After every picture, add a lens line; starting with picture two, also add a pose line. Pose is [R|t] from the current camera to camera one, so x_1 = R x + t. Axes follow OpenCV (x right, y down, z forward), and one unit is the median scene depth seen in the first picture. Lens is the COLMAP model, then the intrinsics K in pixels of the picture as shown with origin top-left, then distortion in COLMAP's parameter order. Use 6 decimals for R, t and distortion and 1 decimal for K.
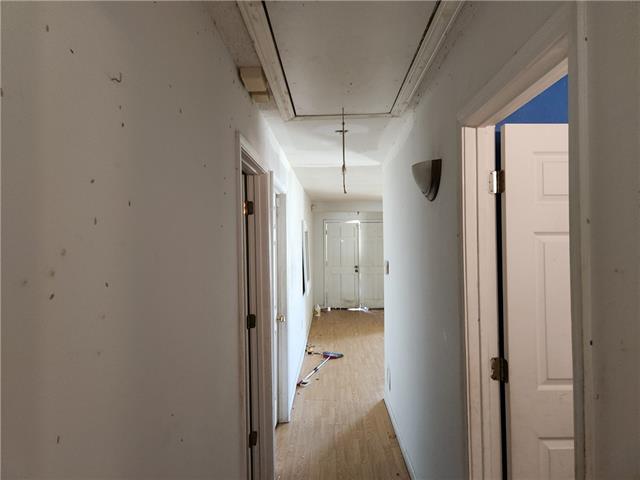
lens RADIAL K [[430.5, 0, 321.6], [0, 430.5, 236.5], [0, 0, 1]] dist [0.065482, -0.040066]
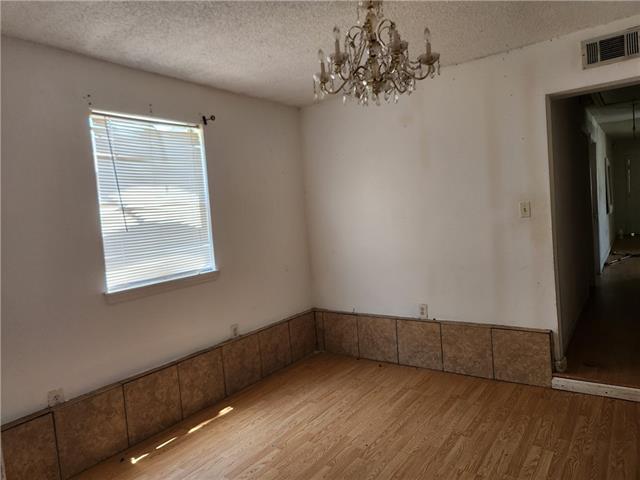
lens RADIAL K [[430.5, 0, 321.6], [0, 430.5, 236.5], [0, 0, 1]] dist [0.065482, -0.040066]
pose [[0.821045, -0.014920, -0.570669, 0.010055], [0.070439, 0.994667, 0.075339, 0.042769], [0.566501, -0.102054, 0.817717, -0.700315]]
